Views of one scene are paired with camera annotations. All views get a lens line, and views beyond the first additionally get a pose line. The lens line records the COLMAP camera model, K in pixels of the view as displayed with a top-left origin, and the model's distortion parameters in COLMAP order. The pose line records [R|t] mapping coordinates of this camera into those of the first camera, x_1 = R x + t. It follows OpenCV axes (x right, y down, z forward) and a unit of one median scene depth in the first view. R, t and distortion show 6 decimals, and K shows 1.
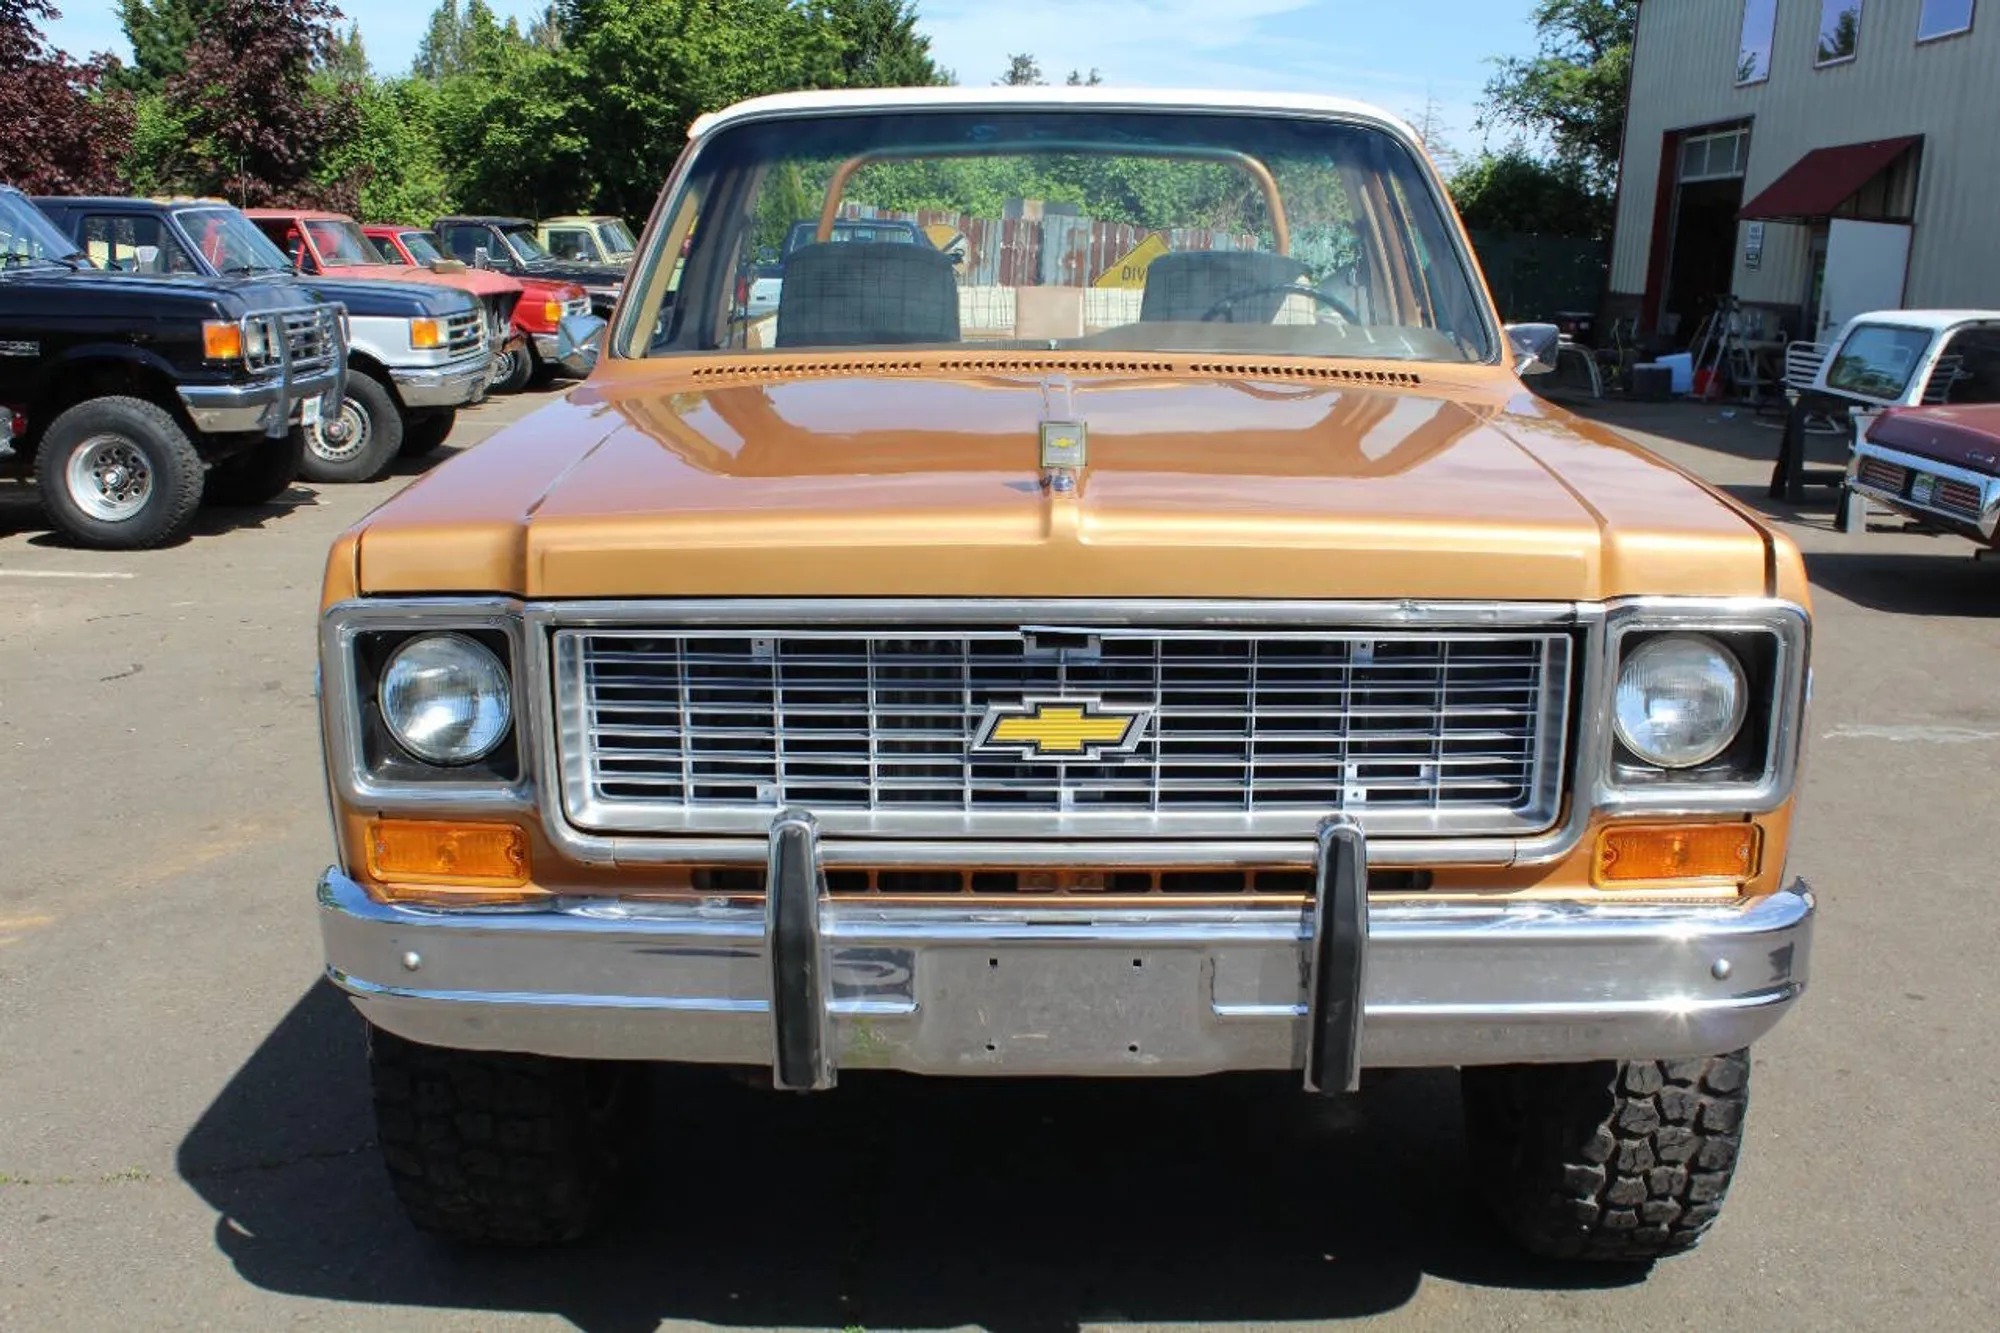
lens RADIAL K [[1965.8, 0, 1007.6], [0, 1965.8, 687.7], [0, 0, 1]] dist [-0.066693, 0.000000]
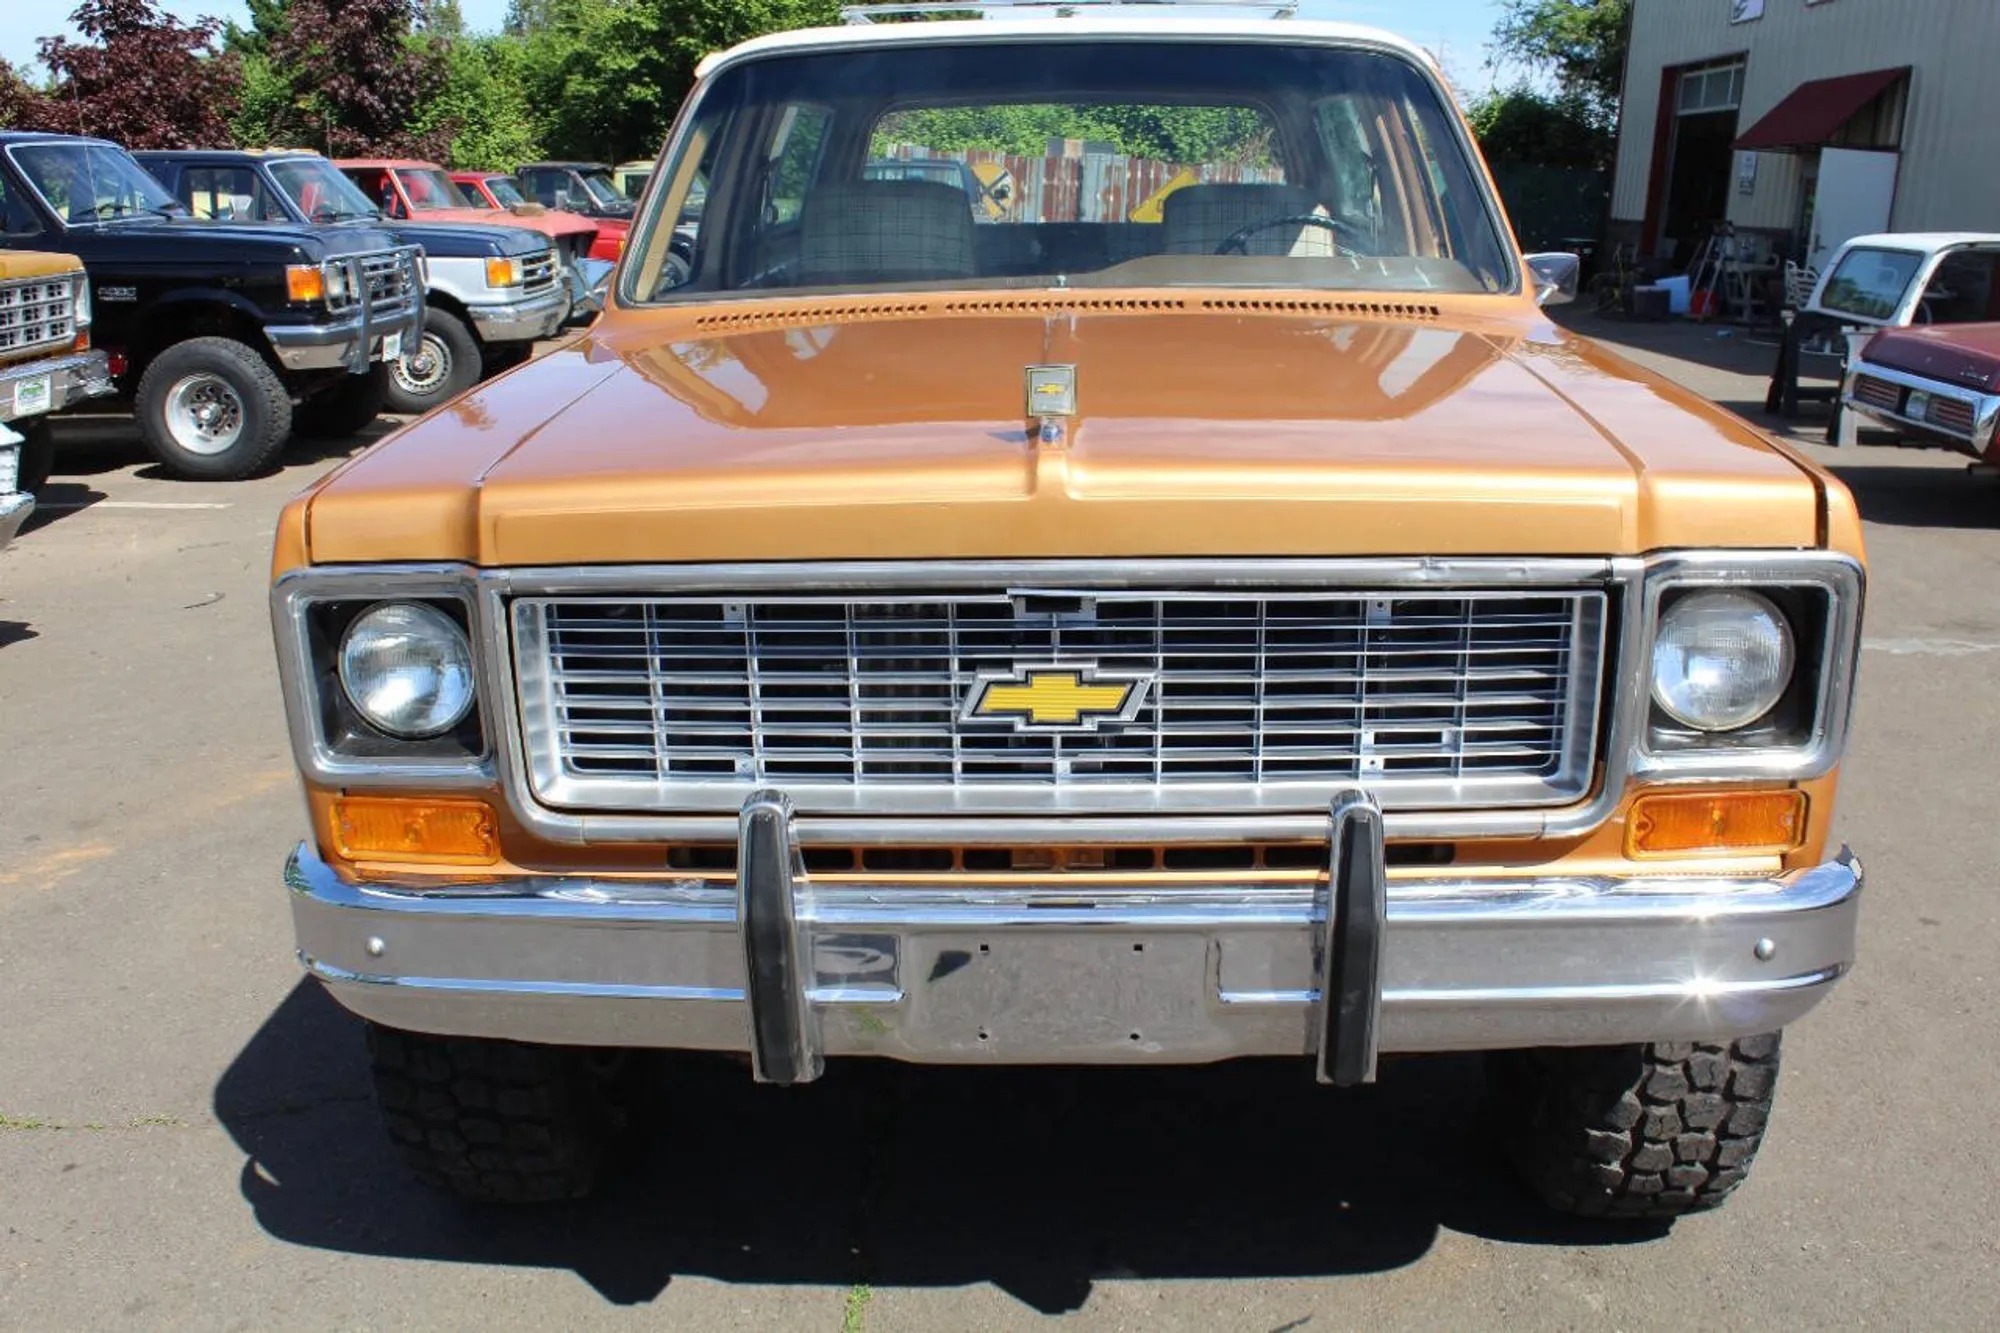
lens RADIAL K [[1779.3, 0, 1019.8], [0, 1779.3, 674.4], [0, 0, 1]] dist [-0.087914, 0.035331]
pose [[0.999711, -0.008613, -0.022456, 0.021377], [0.009712, 0.998738, 0.049278, -0.023052], [0.022003, -0.049482, 0.998533, 0.115375]]
